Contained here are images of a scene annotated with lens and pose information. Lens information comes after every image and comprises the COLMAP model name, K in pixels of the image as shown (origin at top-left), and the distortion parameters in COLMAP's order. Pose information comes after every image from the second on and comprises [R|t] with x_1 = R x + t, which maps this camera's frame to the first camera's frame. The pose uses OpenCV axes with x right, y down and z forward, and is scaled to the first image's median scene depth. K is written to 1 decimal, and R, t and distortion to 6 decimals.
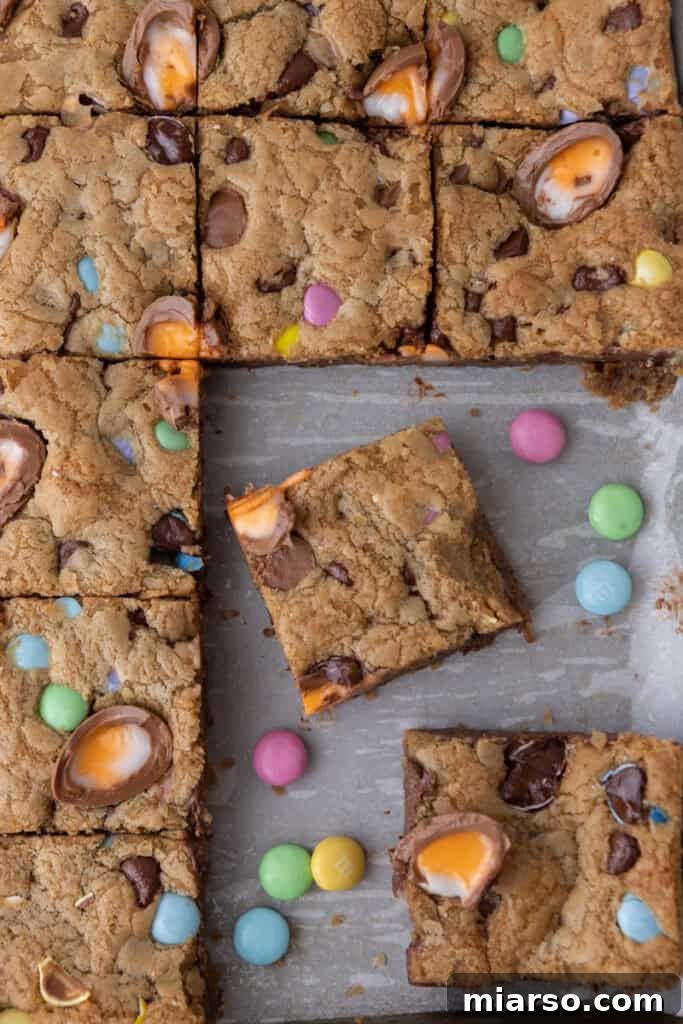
lens RADIAL K [[2184.9, 0, 321.2], [0, 2184.9, 487.3], [0, 0, 1]] dist [0.090225, 0.000000]
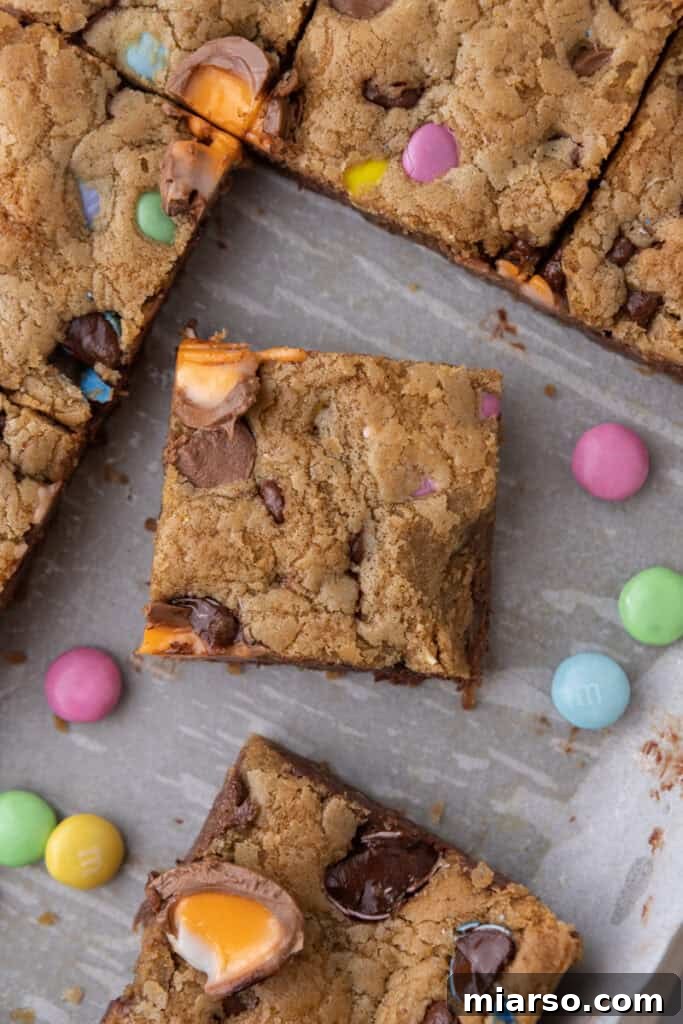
lens RADIAL K [[2184.9, 0, 341.5], [0, 2184.9, 502.4], [0, 0, 1]] dist [0.090225, 0.000000]
pose [[0.881028, 0.473049, -0.003714, 0.030610], [-0.471840, 0.879286, 0.064983, -0.016781], [0.034006, -0.055499, 0.997879, 0.286475]]
